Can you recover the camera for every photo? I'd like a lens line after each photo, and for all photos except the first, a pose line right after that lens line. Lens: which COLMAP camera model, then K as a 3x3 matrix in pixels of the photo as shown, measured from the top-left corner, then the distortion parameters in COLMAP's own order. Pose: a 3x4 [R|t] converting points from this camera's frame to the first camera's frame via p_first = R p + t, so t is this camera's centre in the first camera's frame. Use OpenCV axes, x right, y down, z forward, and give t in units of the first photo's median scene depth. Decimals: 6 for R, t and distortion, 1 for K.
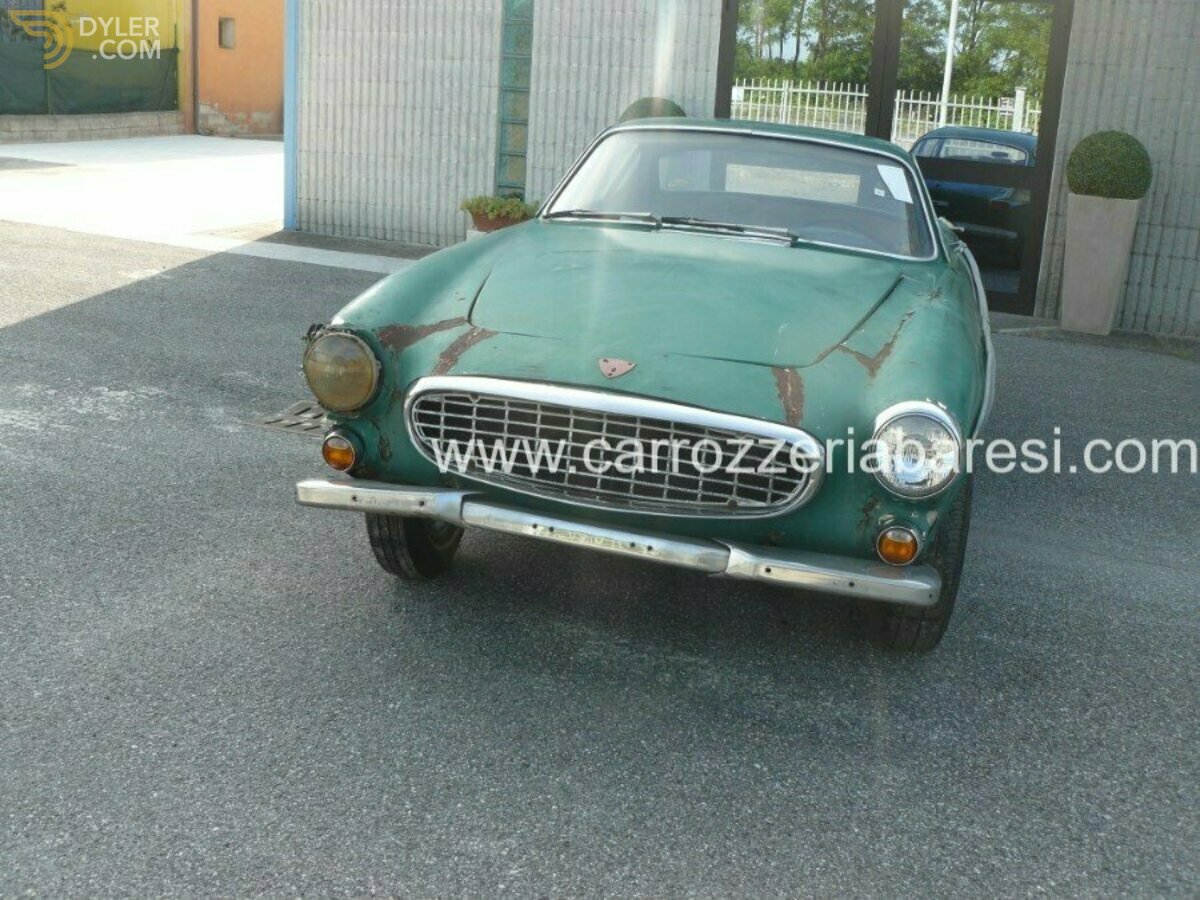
lens RADIAL K [[1296.9, 0, 596.1], [0, 1296.9, 432.6], [0, 0, 1]] dist [-0.194839, 0.234566]
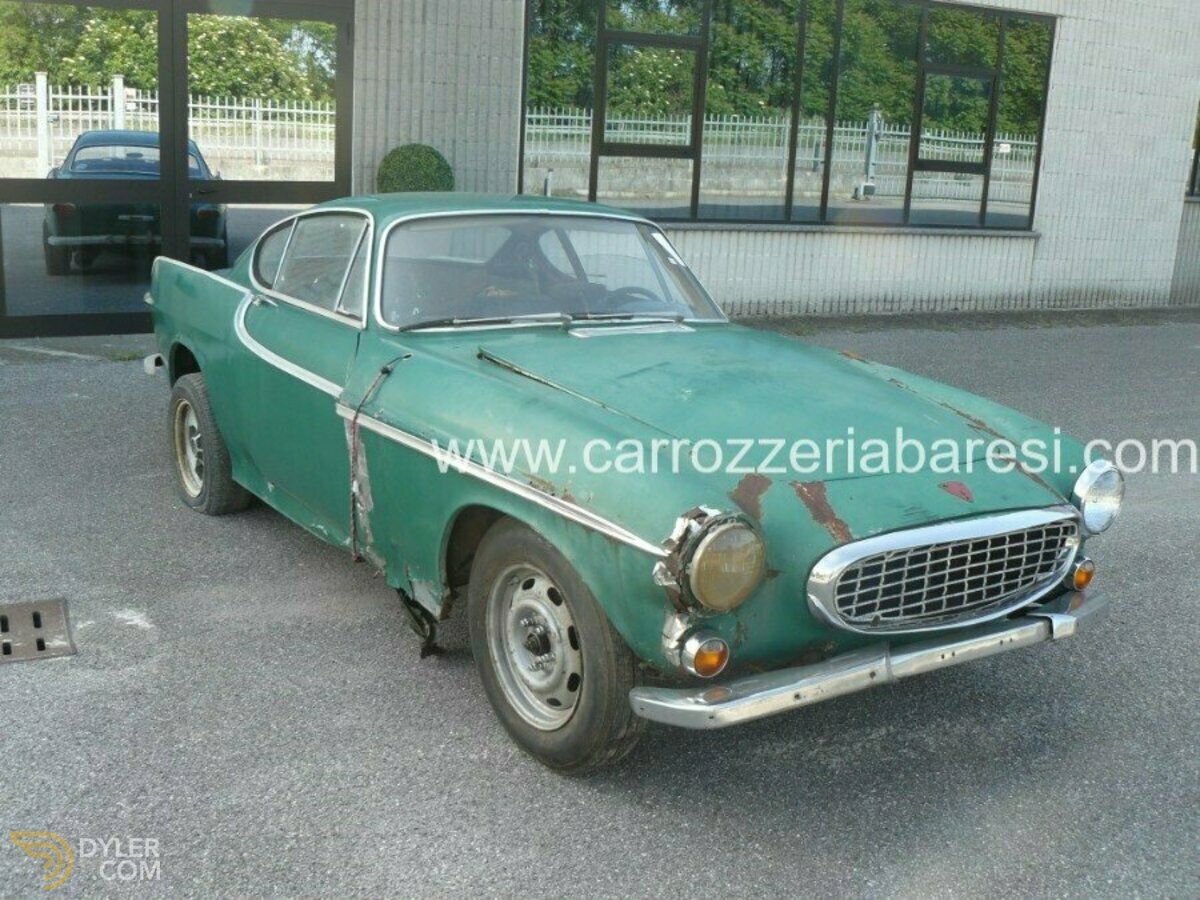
lens RADIAL K [[1296.9, 0, 596.1], [0, 1296.9, 432.6], [0, 0, 1]] dist [-0.194839, 0.234566]
pose [[0.639077, -0.198078, 0.743200, -0.340130], [0.173027, 0.978527, 0.112011, -0.095757], [-0.749428, 0.057010, 0.659627, 0.185068]]
